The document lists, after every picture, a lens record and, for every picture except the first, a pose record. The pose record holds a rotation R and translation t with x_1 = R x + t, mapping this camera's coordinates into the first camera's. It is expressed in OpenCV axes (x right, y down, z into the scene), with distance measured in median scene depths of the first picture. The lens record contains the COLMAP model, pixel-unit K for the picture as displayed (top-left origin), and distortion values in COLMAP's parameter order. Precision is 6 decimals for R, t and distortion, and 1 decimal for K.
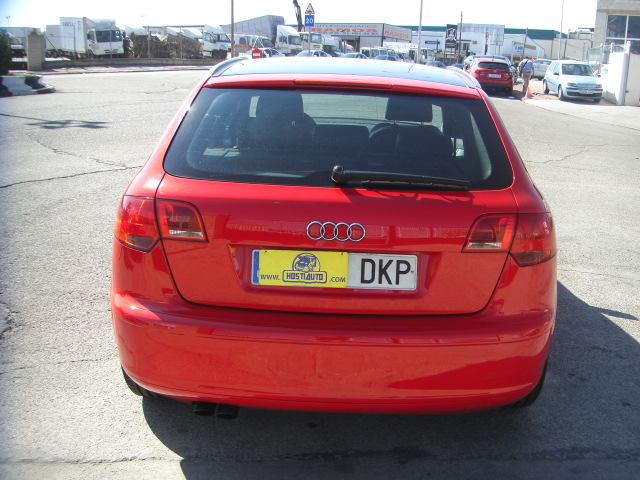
lens RADIAL K [[709.8, 0, 321.5], [0, 709.8, 258.1], [0, 0, 1]] dist [-0.174713, 0.029433]
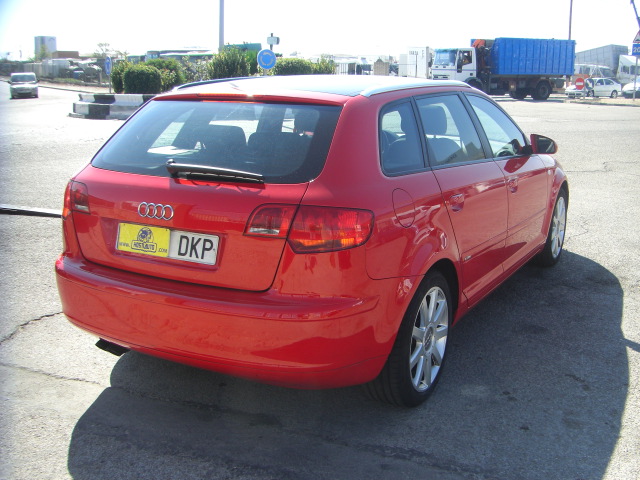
lens RADIAL K [[699.1, 0, 320.0], [0, 699.1, 240.0], [0, 0, 1]] dist [-0.179764, 0.006789]
pose [[0.884839, 0.075347, -0.459764, 0.824079], [-0.103145, 0.994029, -0.035605, 0.026632], [0.454336, 0.078927, 0.887327, 0.036495]]
